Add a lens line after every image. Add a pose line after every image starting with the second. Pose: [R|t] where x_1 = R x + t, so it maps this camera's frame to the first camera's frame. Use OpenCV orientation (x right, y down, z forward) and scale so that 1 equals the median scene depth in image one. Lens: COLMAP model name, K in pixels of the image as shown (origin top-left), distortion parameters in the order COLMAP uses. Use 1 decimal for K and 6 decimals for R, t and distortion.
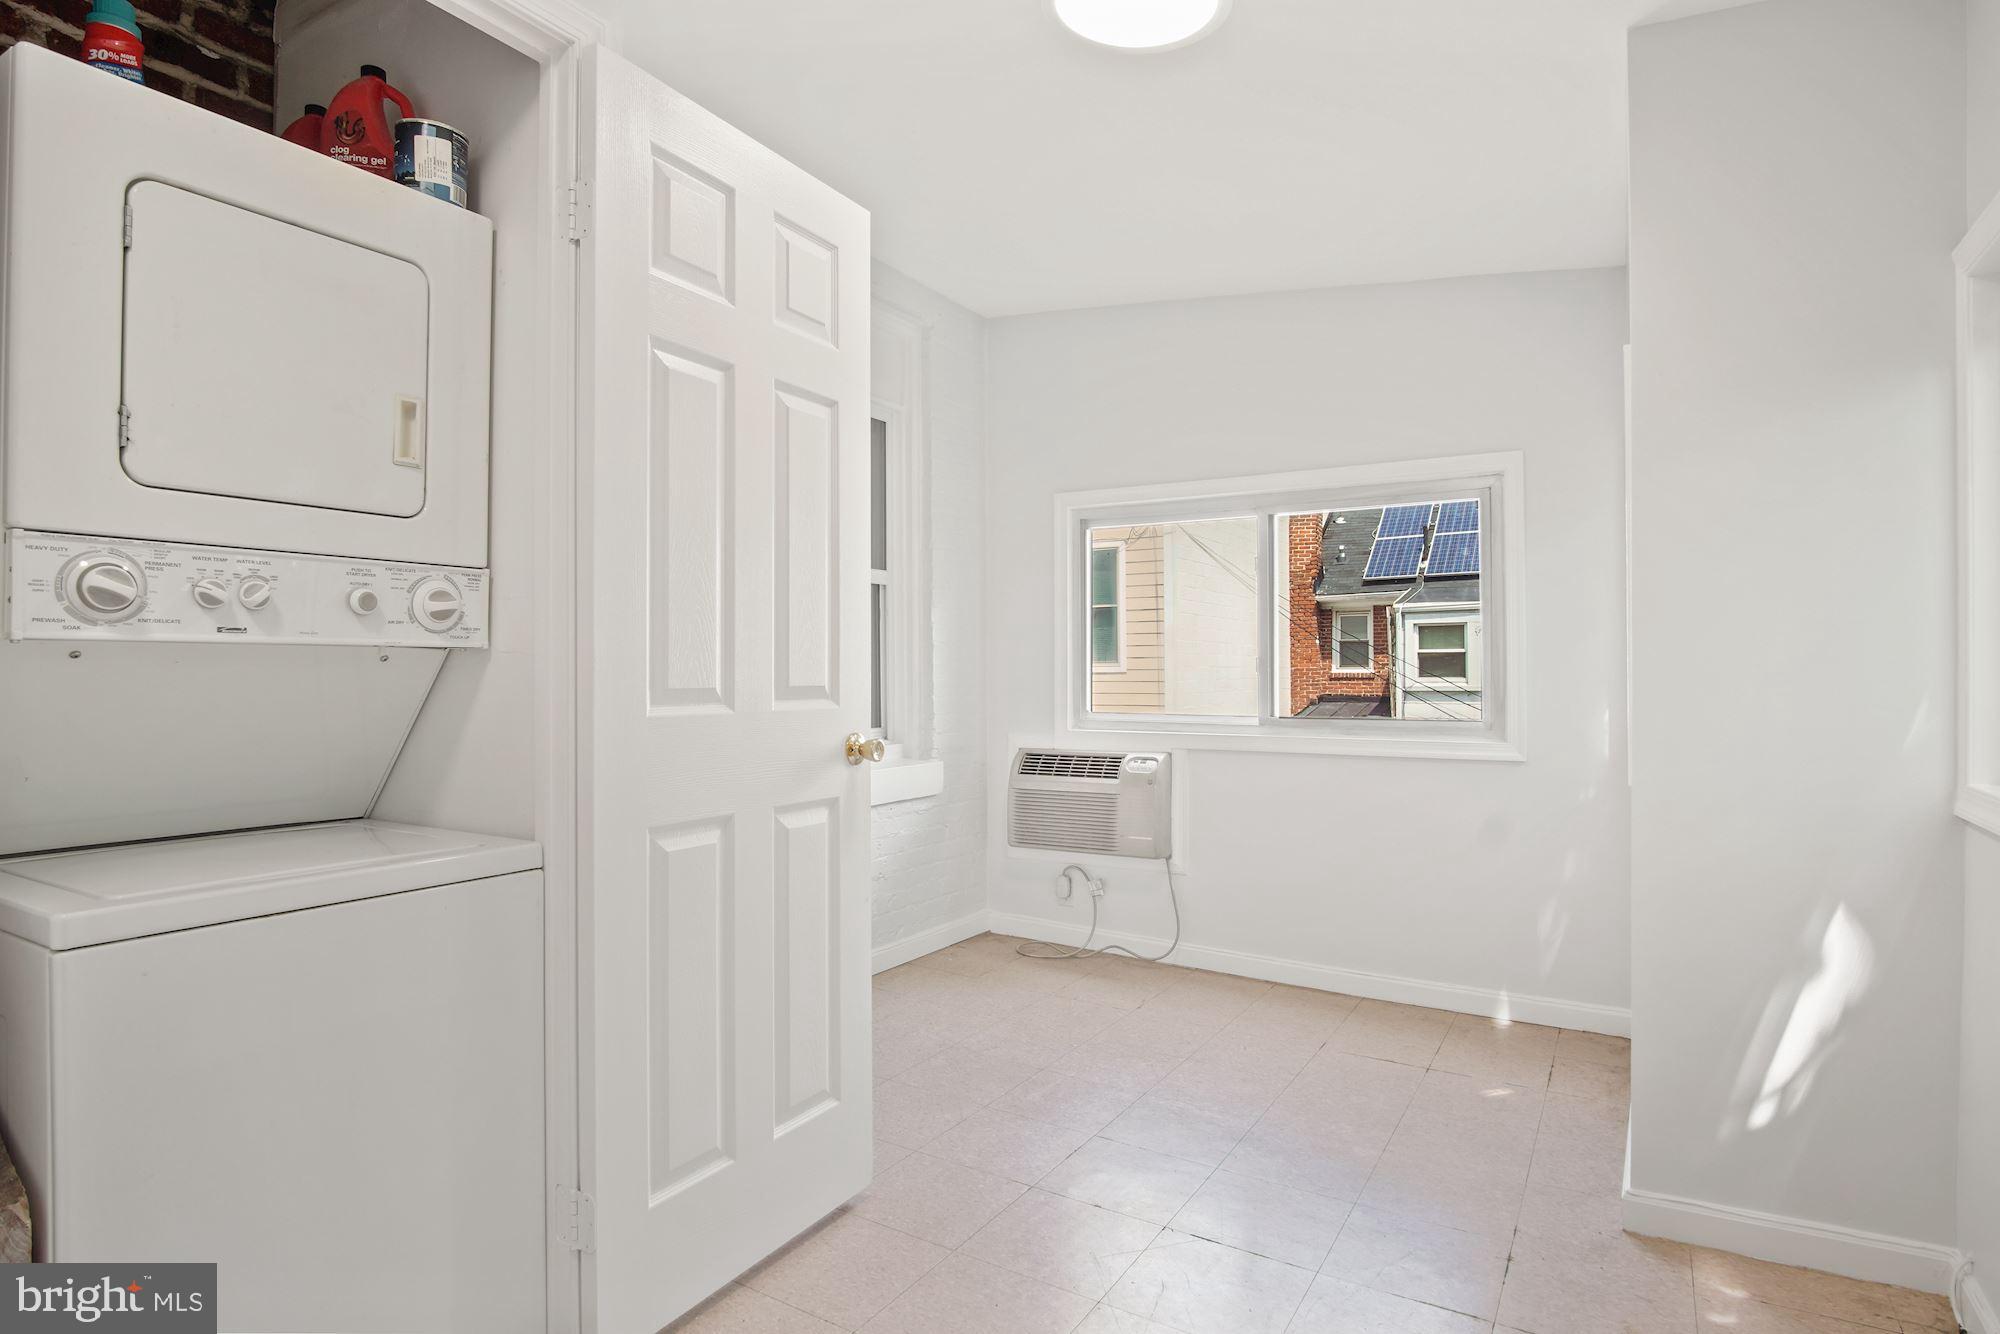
lens RADIAL K [[1090.9, 0, 985.7], [0, 1090.9, 669.9], [0, 0, 1]] dist [-0.007567, 0.000112]
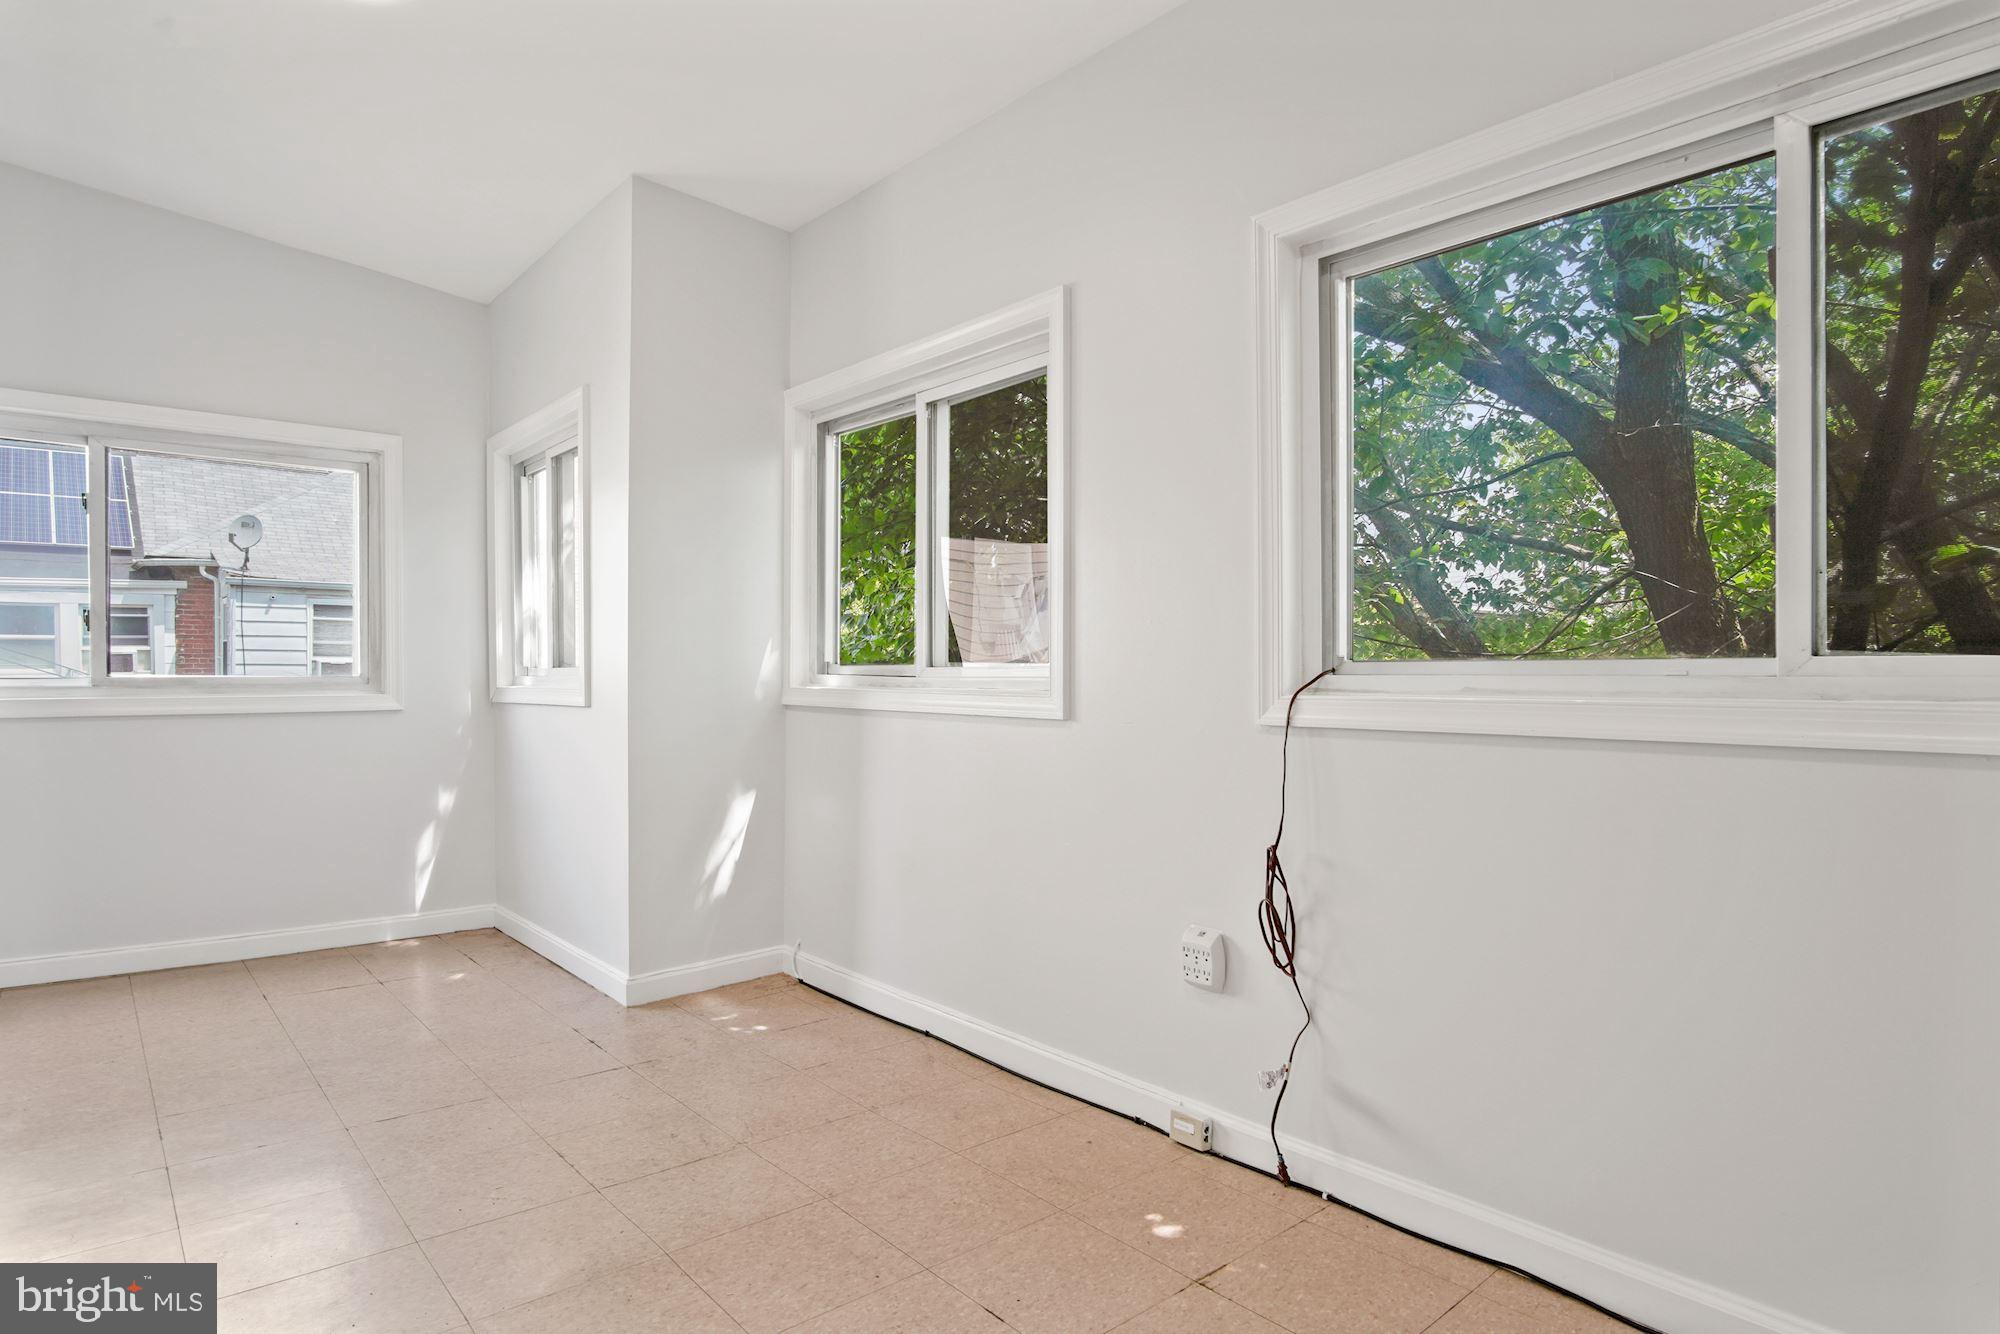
lens RADIAL K [[1077.9, 0, 1004.1], [0, 1077.9, 688.8], [0, 0, 1]] dist [-0.025798, -0.001144]
pose [[0.306917, -0.010255, 0.951681, -0.465849], [-0.000908, 0.999938, 0.011068, 0.060276], [-0.951736, -0.004261, 0.306888, 0.071104]]
